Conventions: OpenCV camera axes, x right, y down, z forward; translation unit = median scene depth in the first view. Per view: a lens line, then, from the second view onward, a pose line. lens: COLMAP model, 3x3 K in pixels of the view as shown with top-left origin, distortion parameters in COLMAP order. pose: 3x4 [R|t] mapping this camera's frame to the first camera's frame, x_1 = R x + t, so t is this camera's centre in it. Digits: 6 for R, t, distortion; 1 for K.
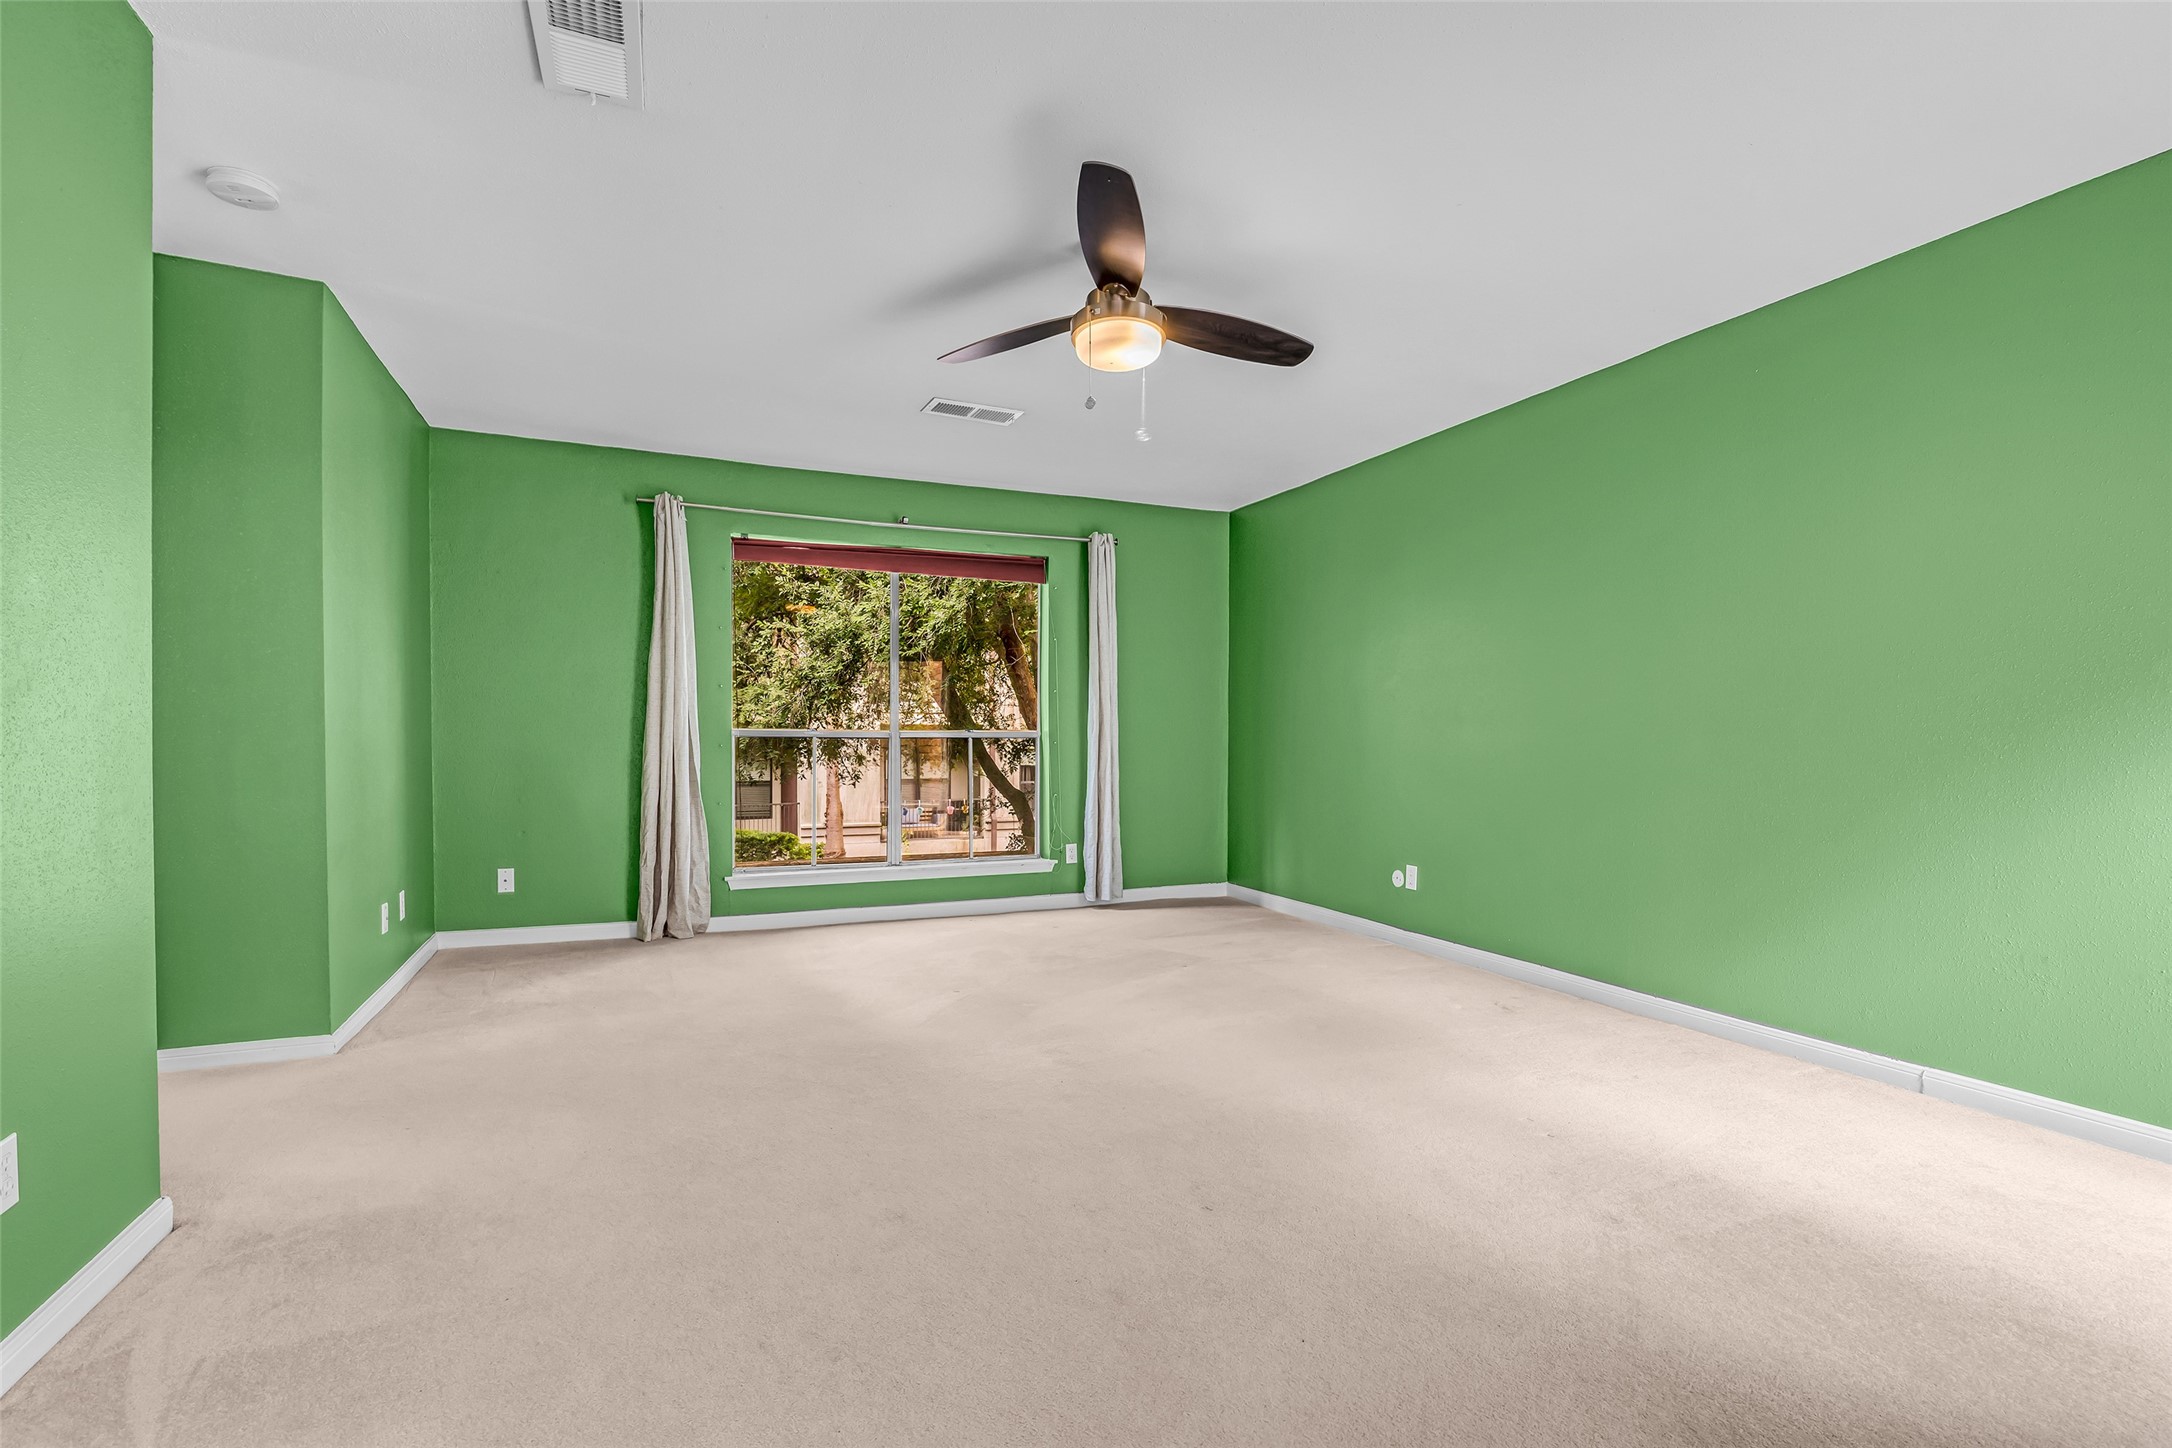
lens RADIAL K [[995.2, 0, 1079.7], [0, 995.2, 725.4], [0, 0, 1]] dist [-0.014911, 0.001224]
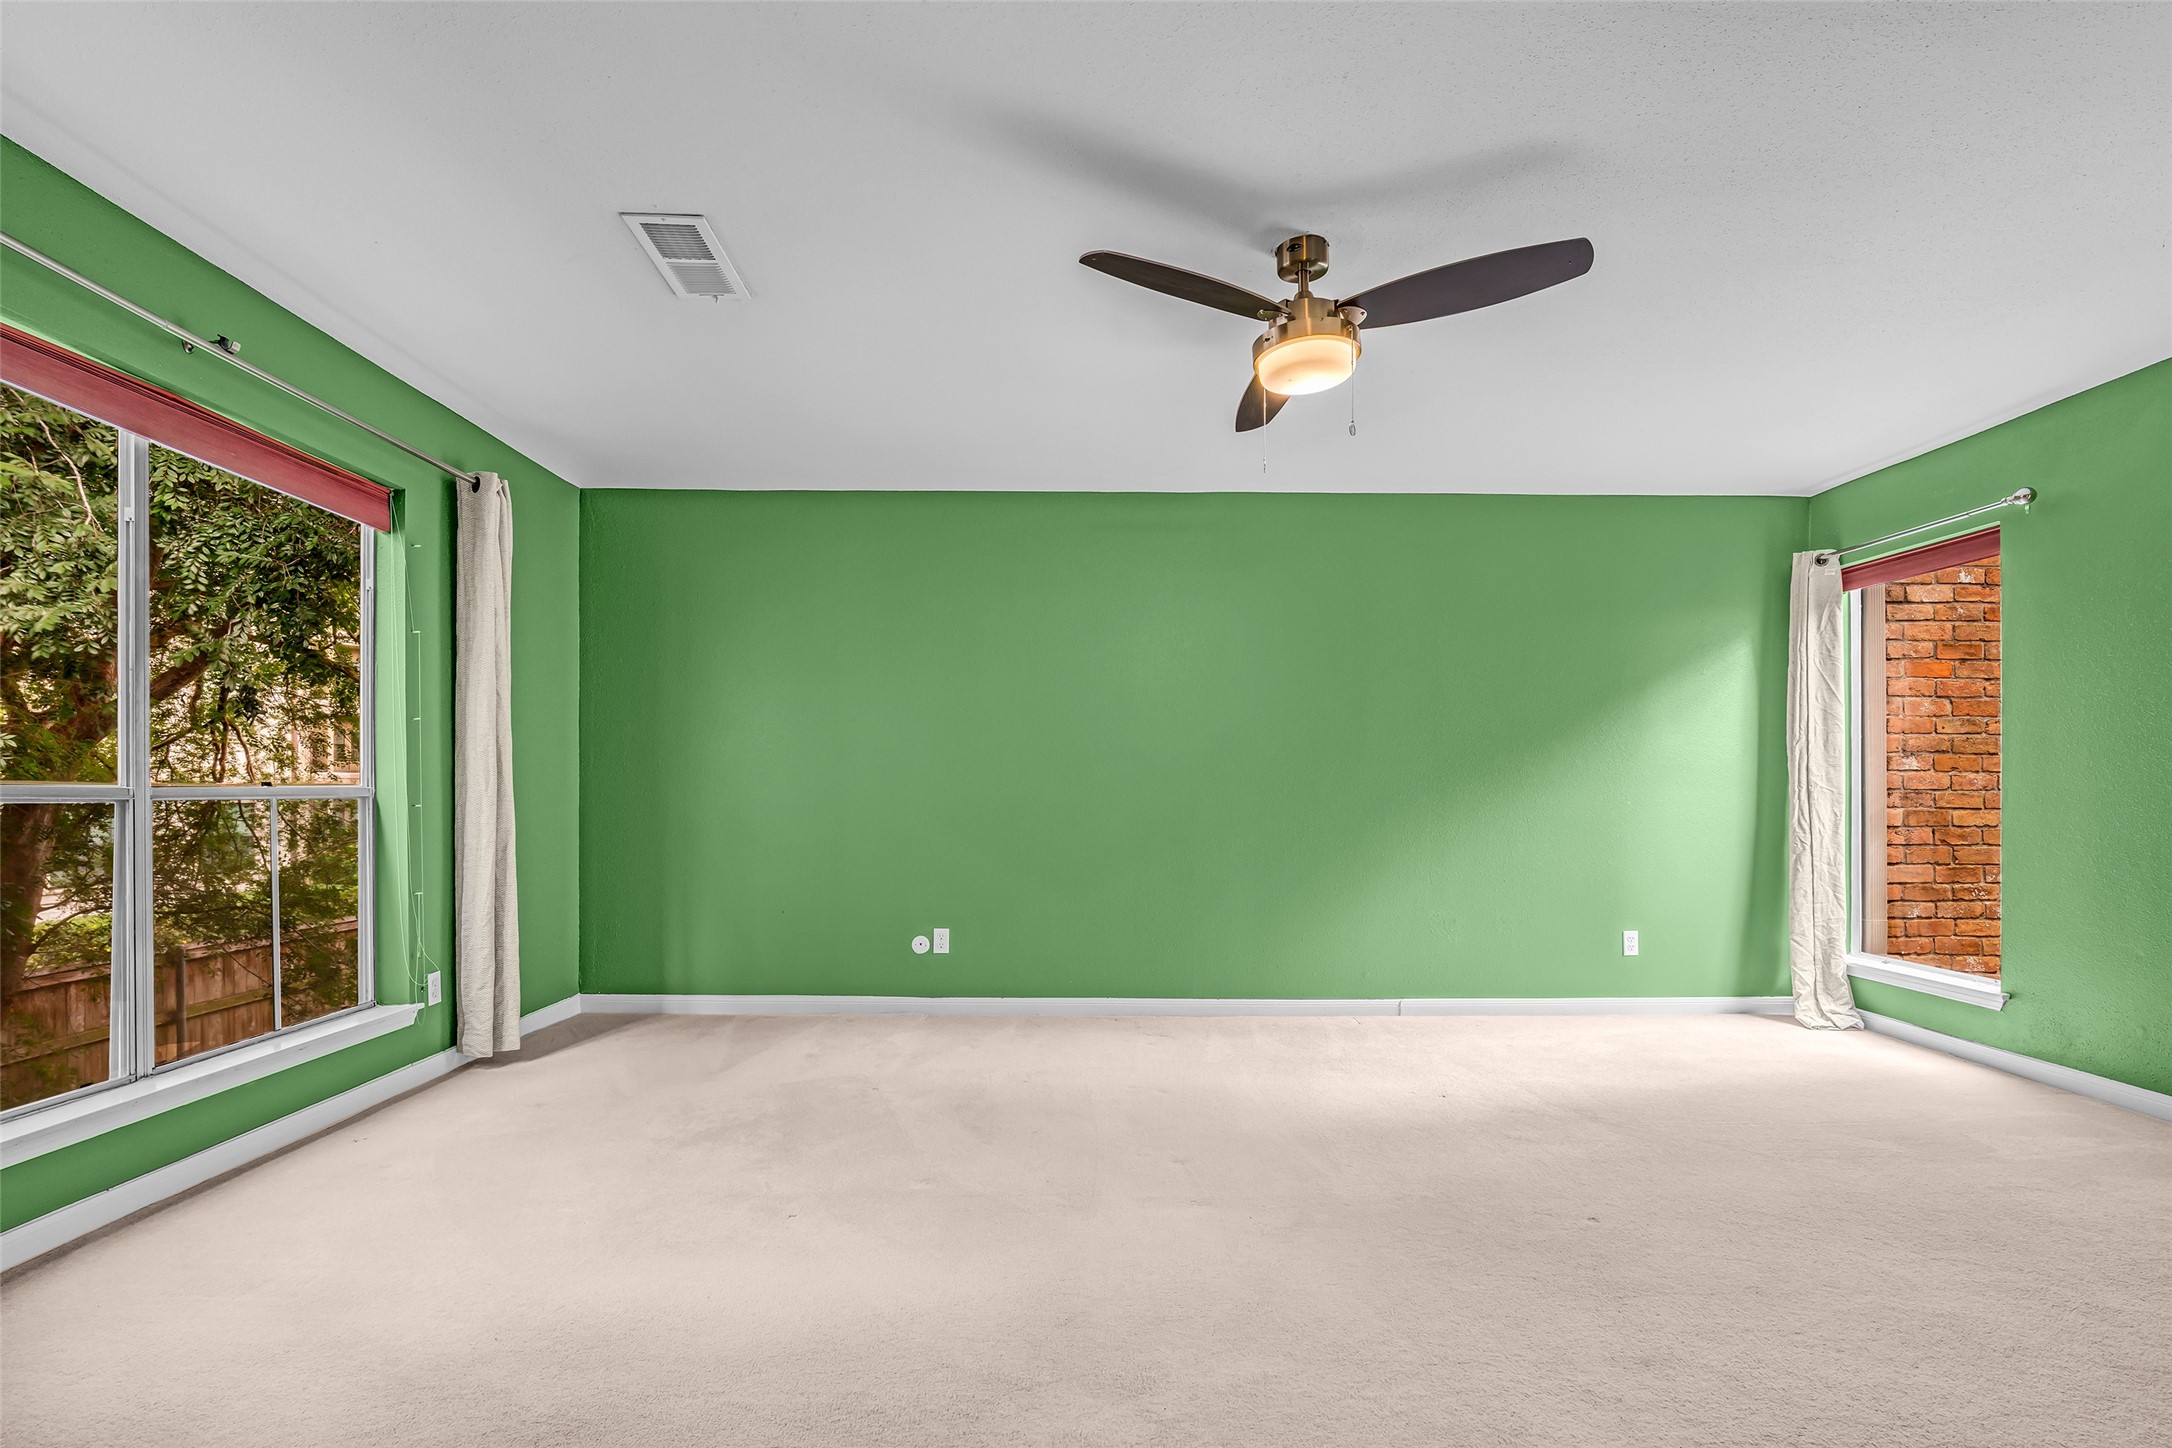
lens RADIAL K [[1006.4, 0, 1085.2], [0, 1006.4, 755.5], [0, 0, 1]] dist [-0.014244, 0.000433]
pose [[0.393300, 0.033729, 0.918791, -0.417924], [-0.007272, 0.999410, -0.033576, 0.004579], [-0.919381, 0.006524, 0.393313, 0.398916]]
